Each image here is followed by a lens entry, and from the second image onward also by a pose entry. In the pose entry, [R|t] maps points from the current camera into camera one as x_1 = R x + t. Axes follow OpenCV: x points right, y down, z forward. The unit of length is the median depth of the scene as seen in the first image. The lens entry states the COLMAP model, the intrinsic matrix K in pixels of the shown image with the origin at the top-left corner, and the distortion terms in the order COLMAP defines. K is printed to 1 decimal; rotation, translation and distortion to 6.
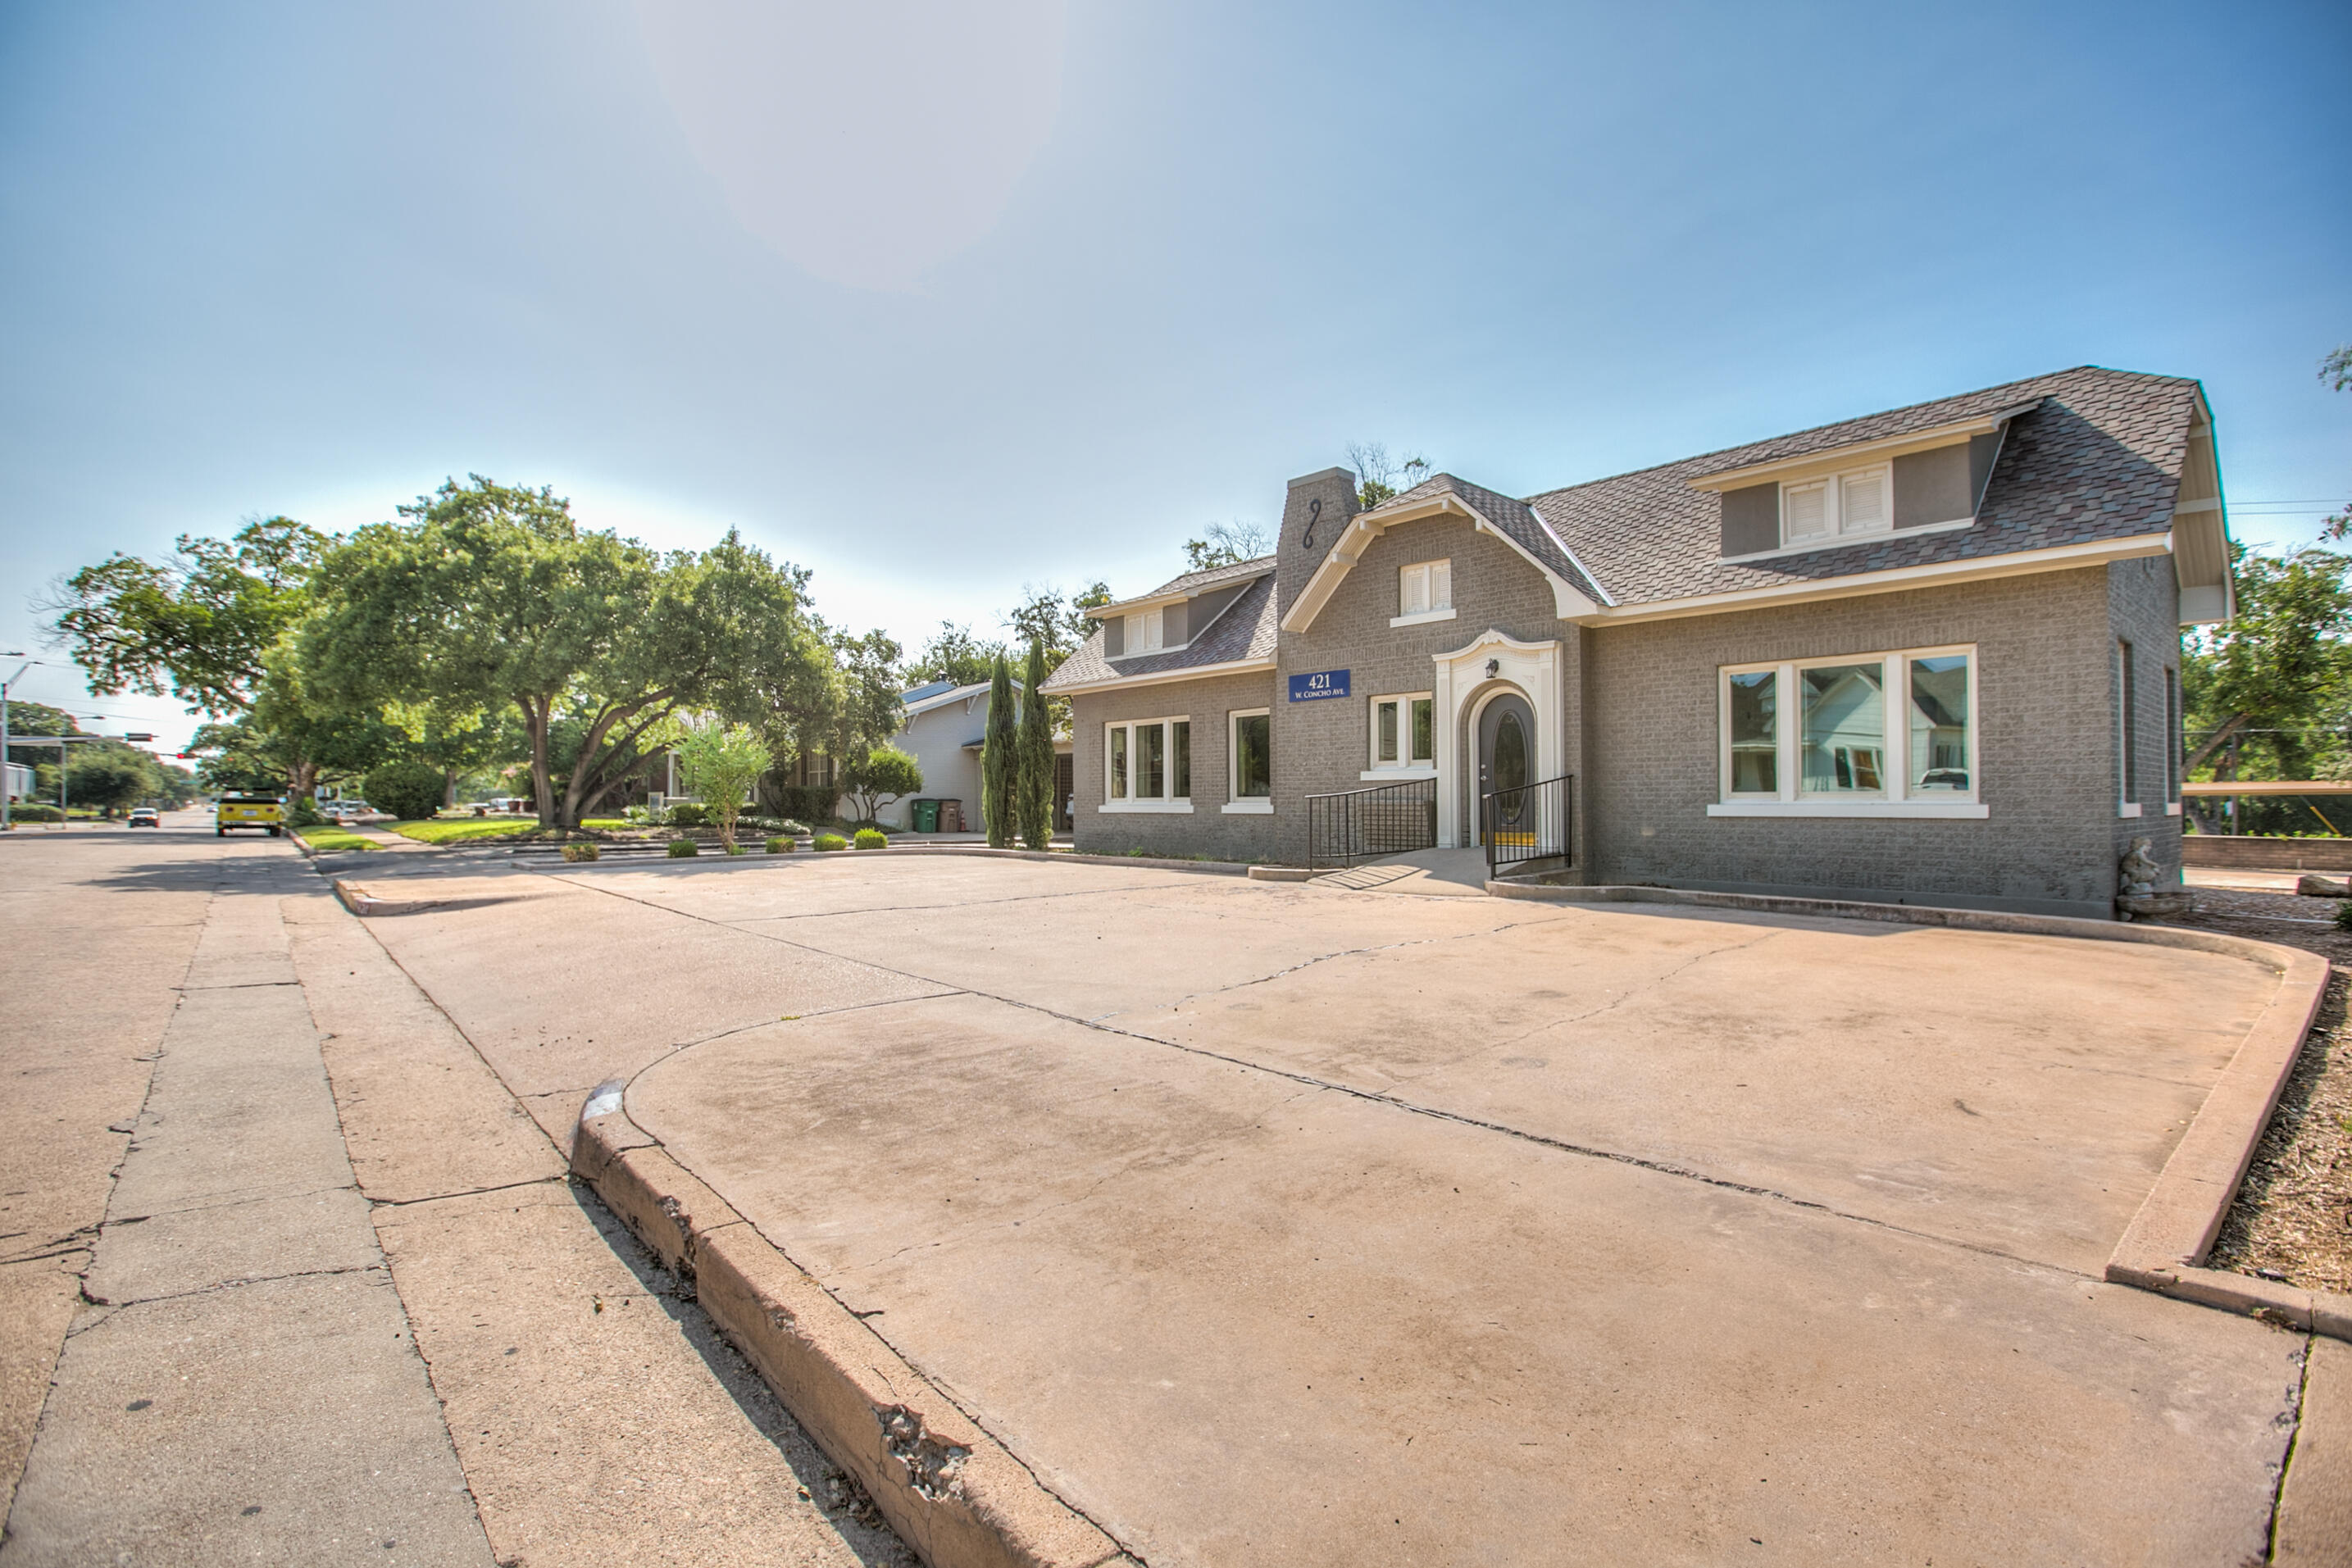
lens RADIAL K [[1056.6, 0, 1176.0], [0, 1056.6, 784.0], [0, 0, 1]] dist [-0.045646, 0.000365]
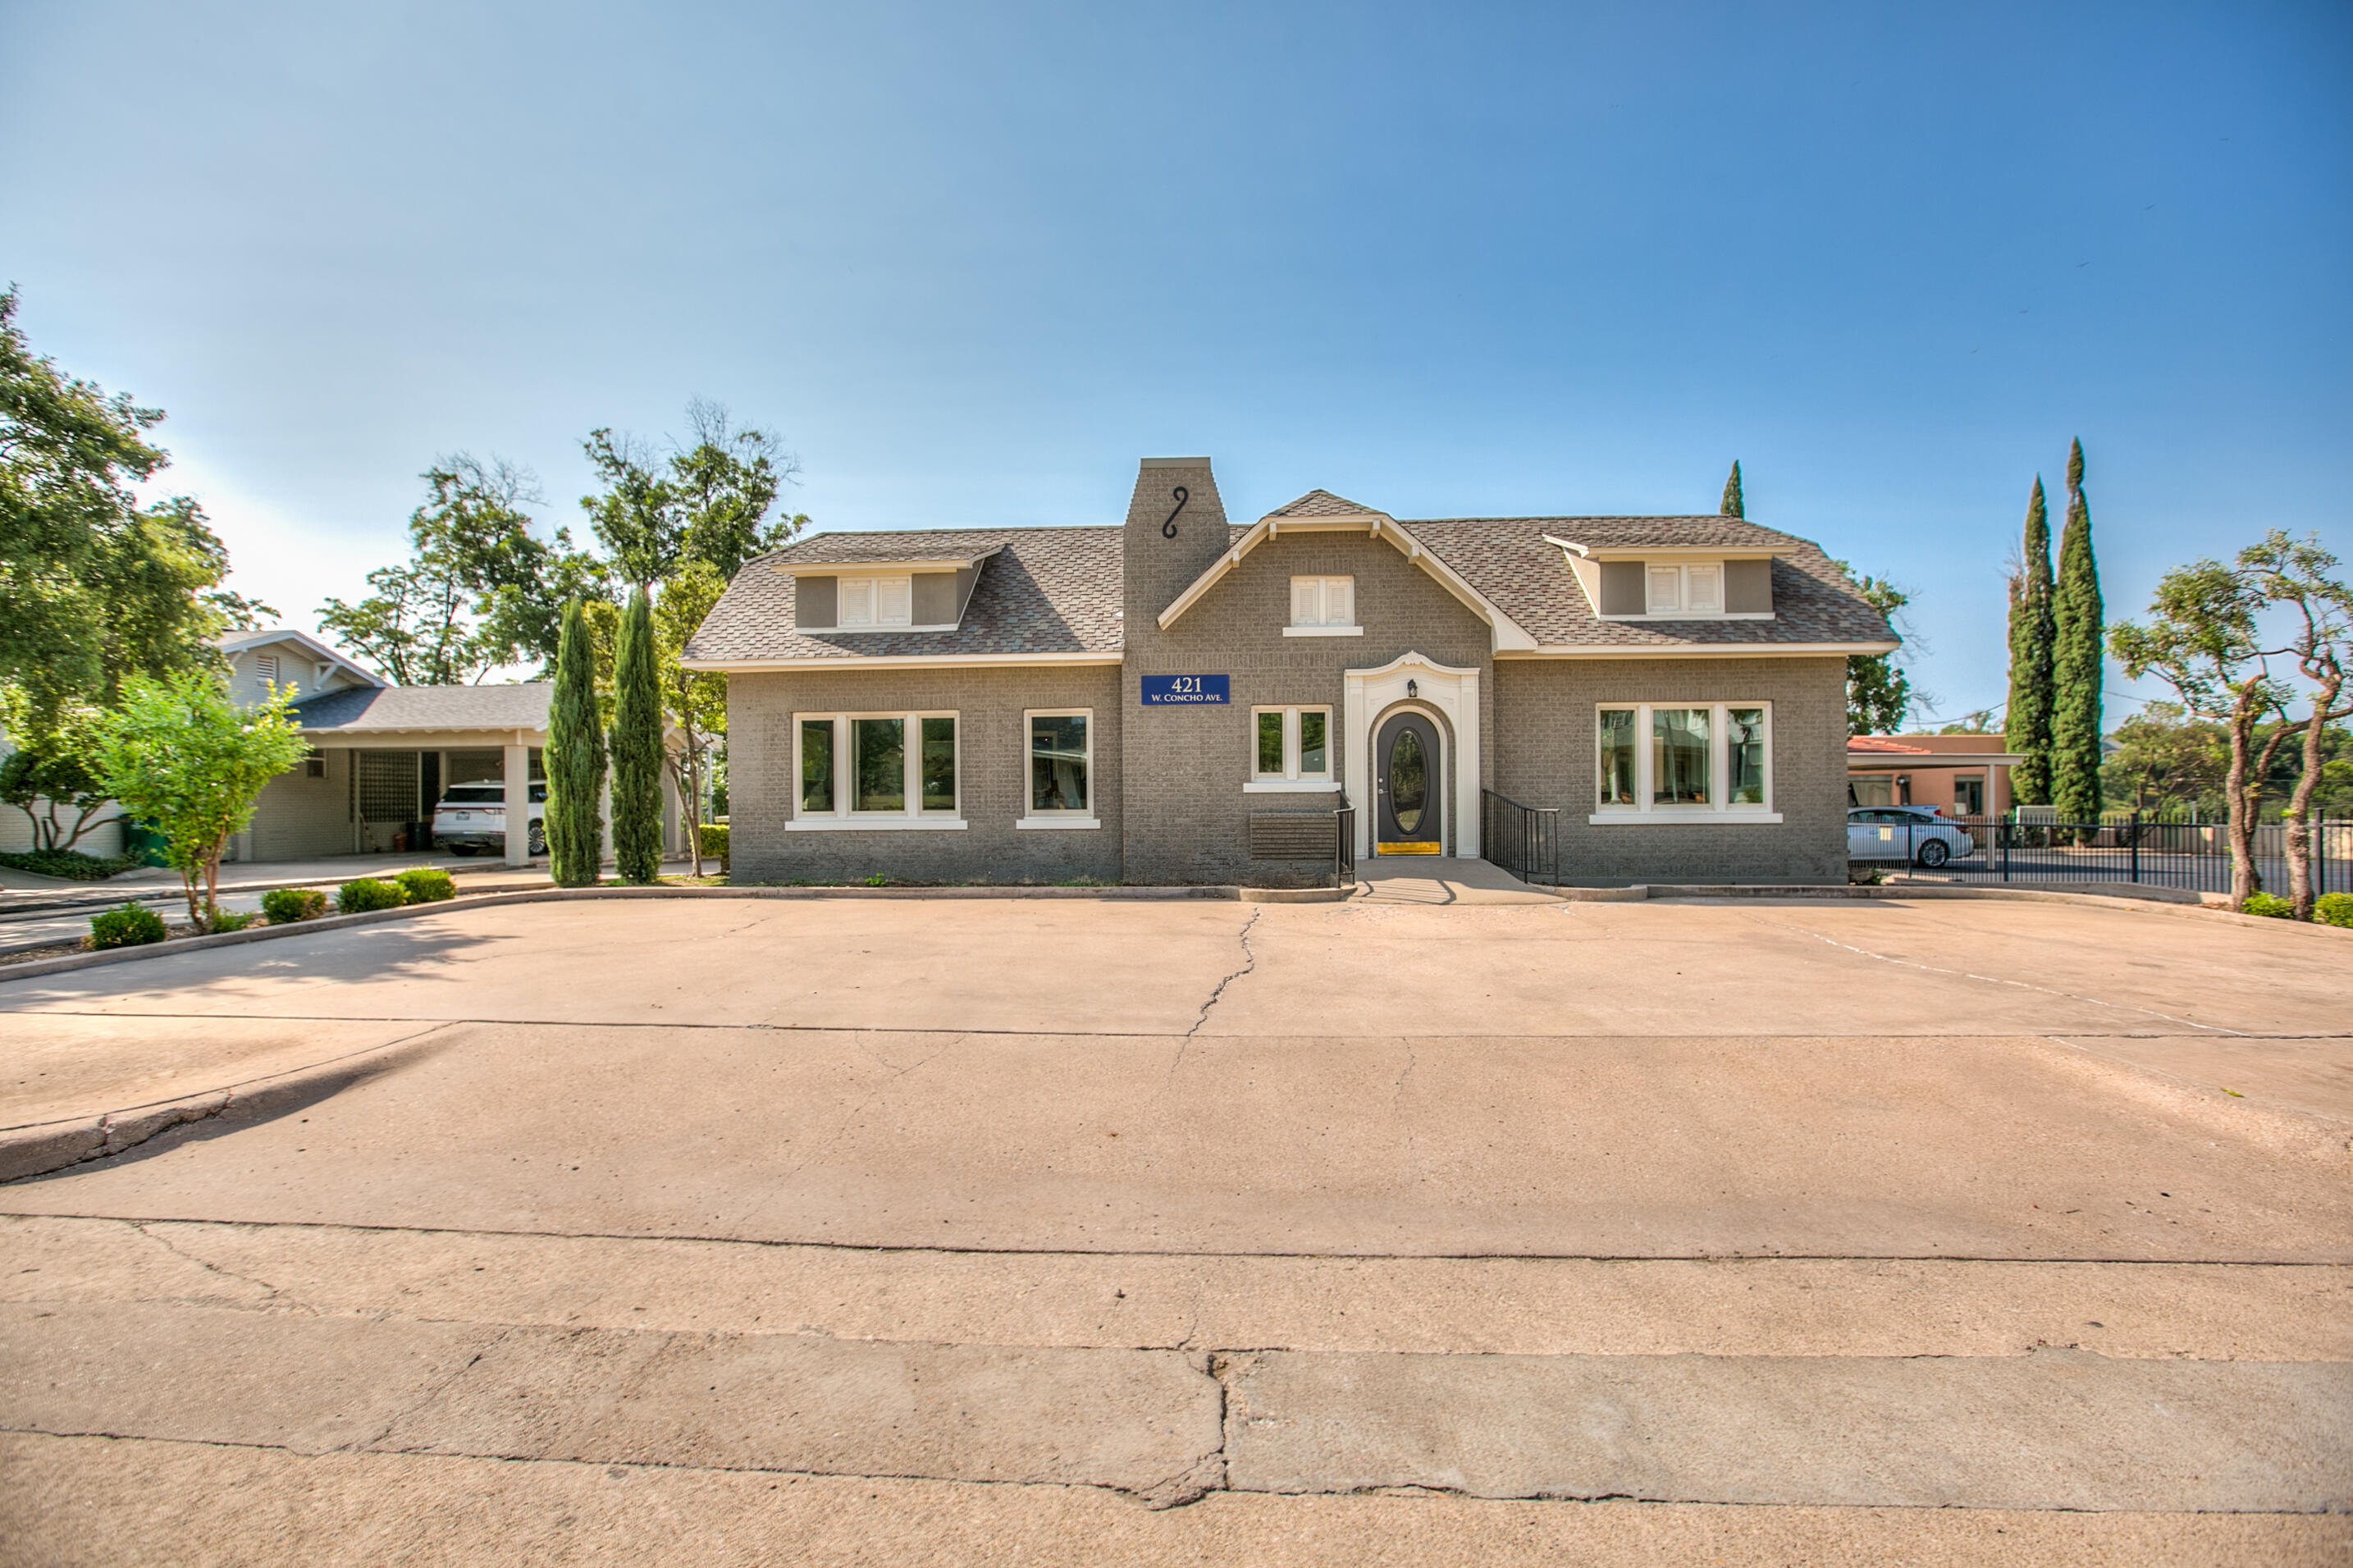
lens RADIAL K [[1057.2, 0, 1176.5], [0, 1057.2, 784.0], [0, 0, 1]] dist [-0.045646, 0.000365]
pose [[0.707291, 0.006530, 0.706893, -0.590715], [-0.005521, 0.999978, -0.003713, -0.007695], [-0.706901, -0.001277, 0.707311, 0.397049]]
